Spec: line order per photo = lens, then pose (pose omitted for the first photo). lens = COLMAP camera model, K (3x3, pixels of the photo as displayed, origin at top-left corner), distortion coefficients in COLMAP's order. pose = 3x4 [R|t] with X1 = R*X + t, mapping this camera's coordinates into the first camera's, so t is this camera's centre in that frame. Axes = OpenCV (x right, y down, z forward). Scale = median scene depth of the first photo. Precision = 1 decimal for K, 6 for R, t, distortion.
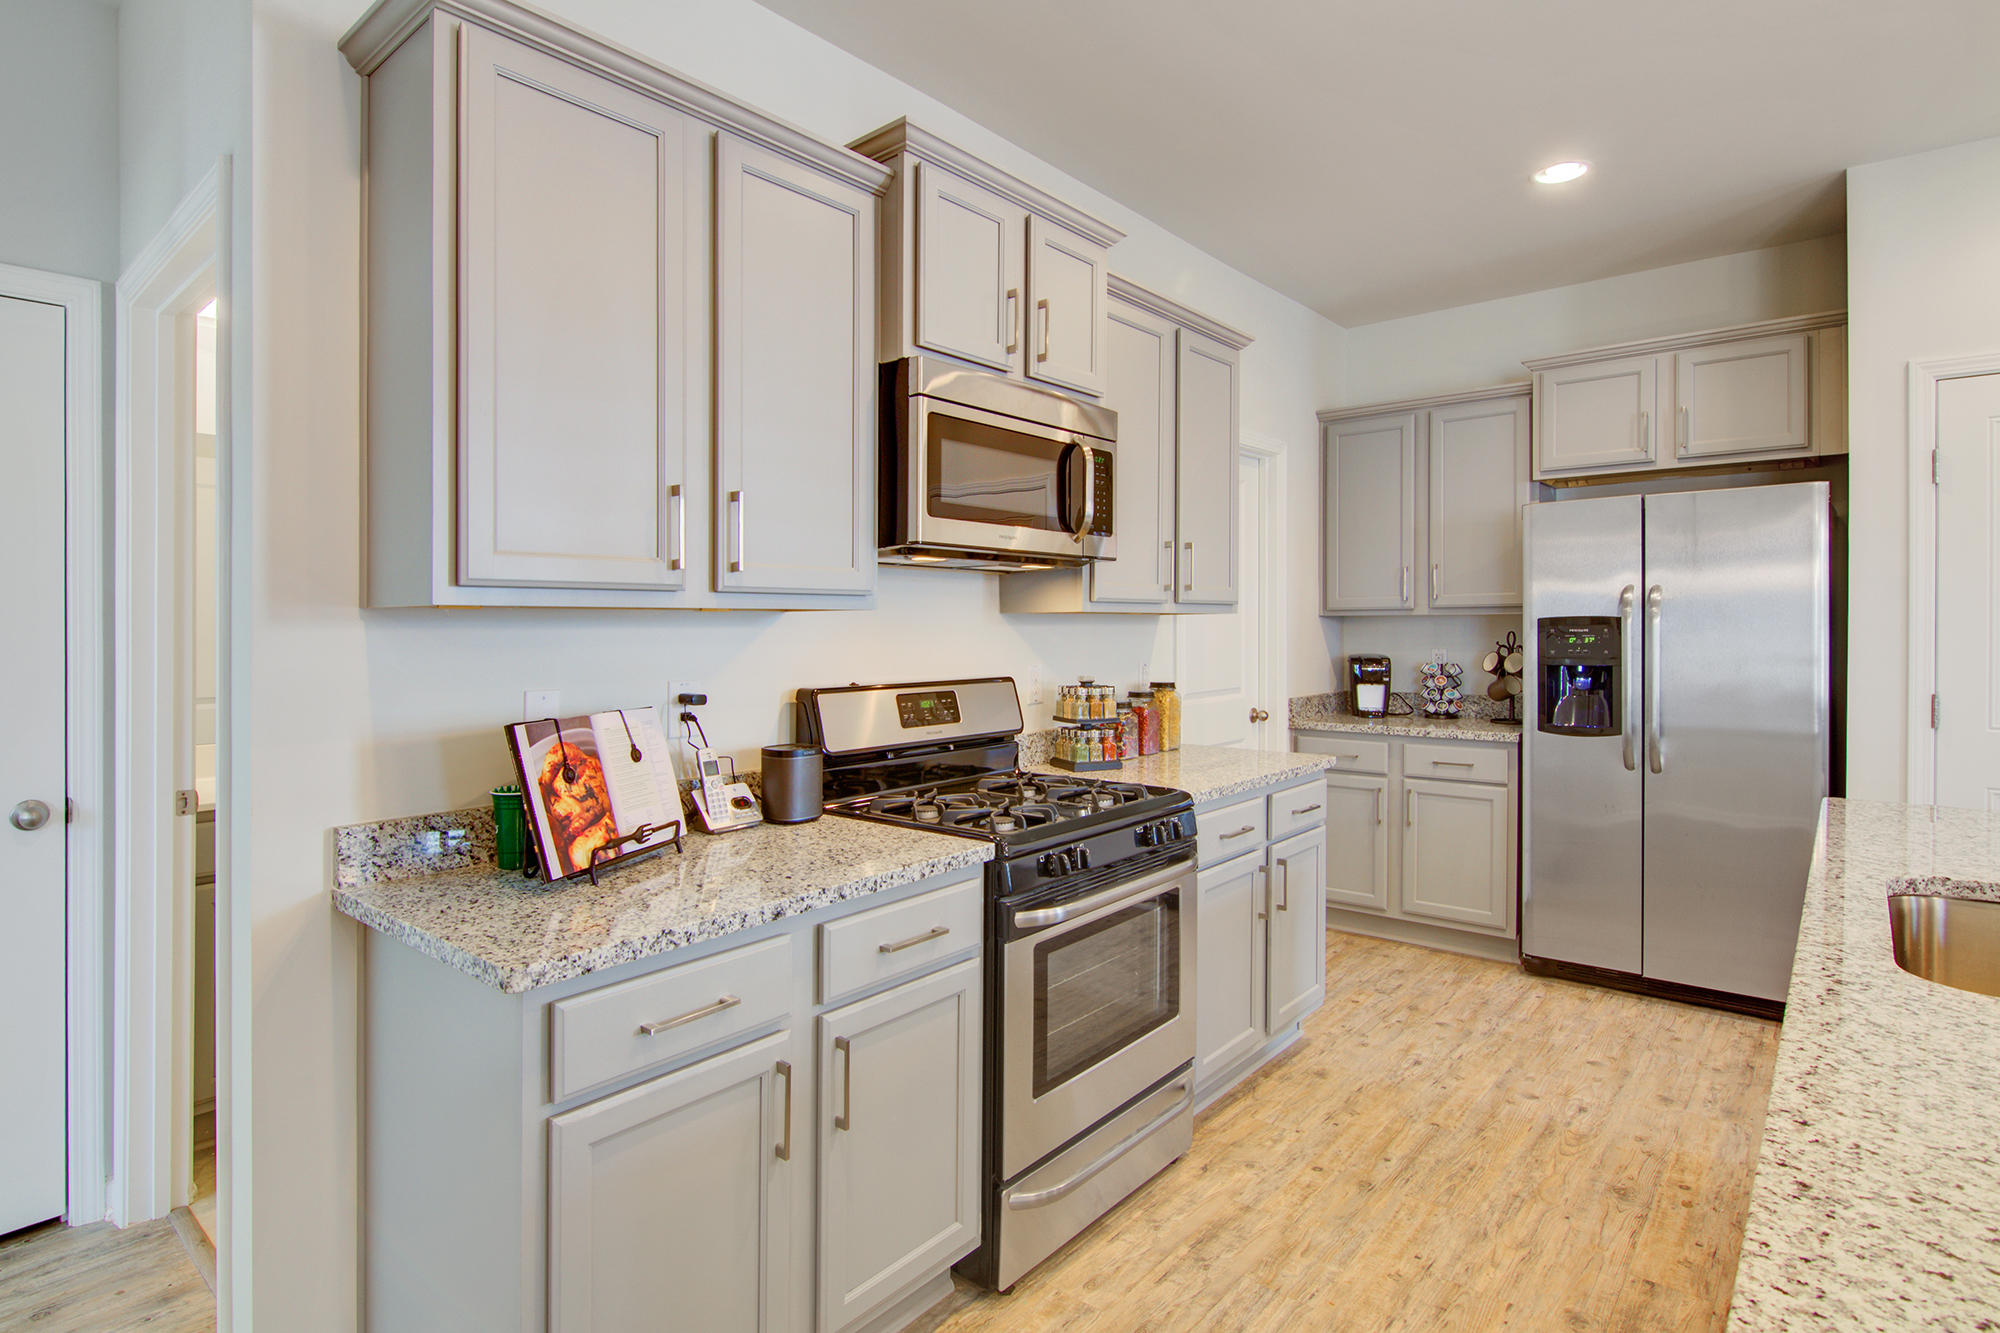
lens RADIAL K [[1016.4, 0, 1003.7], [0, 1016.4, 618.1], [0, 0, 1]] dist [0.000617, 0.000141]
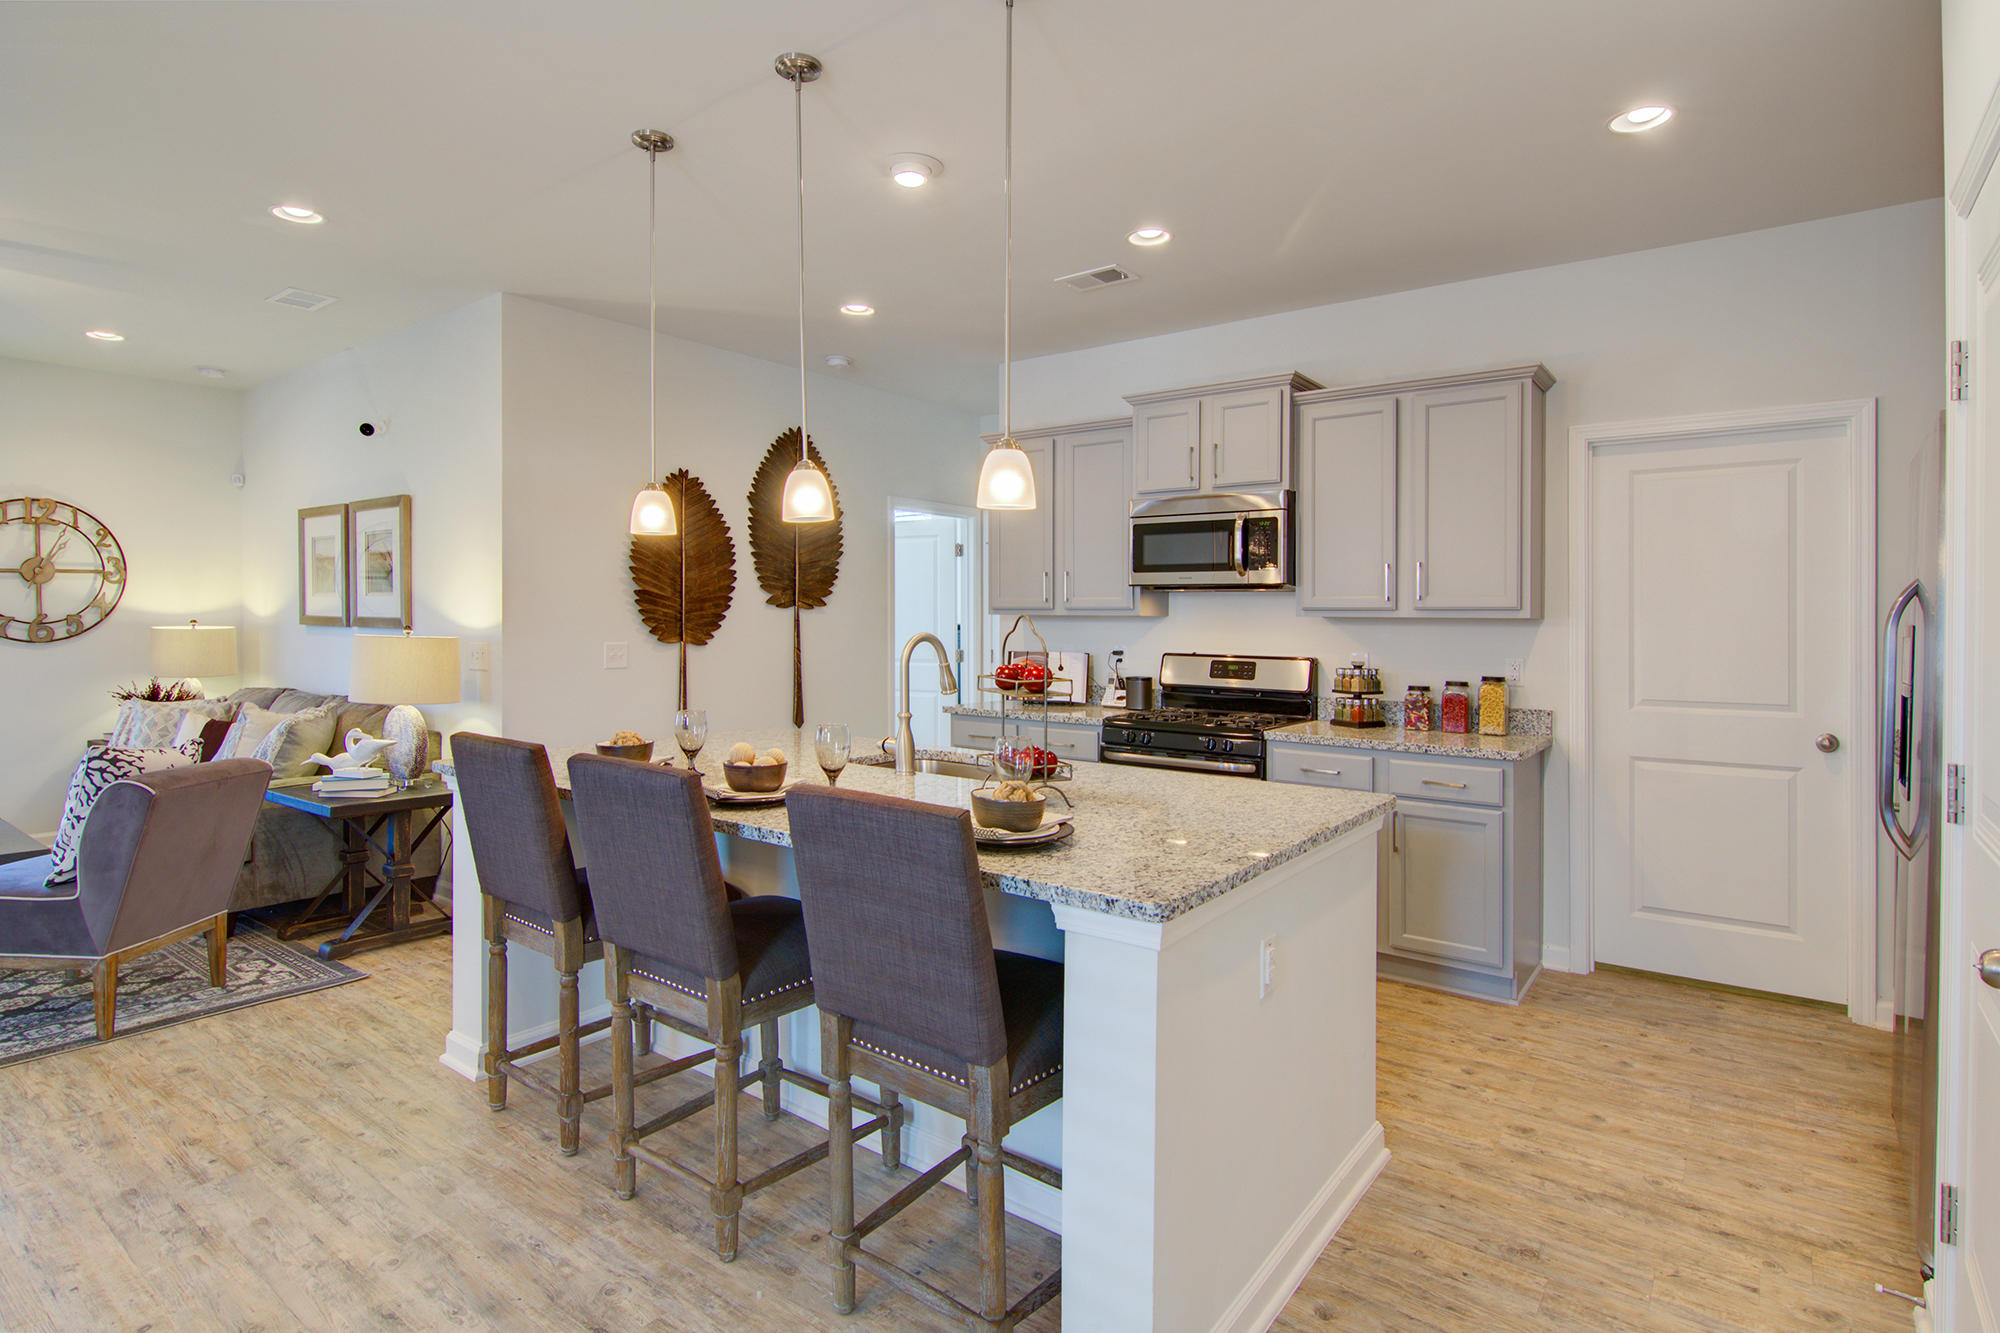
lens RADIAL K [[1016.4, 0, 1003.7], [0, 1016.4, 618.1], [0, 0, 1]] dist [0.000617, 0.000141]
pose [[0.042403, -0.001435, -0.999100, 1.475254], [-0.004578, 0.999988, -0.001630, 0.001674], [0.999090, 0.004643, 0.042396, 0.444938]]
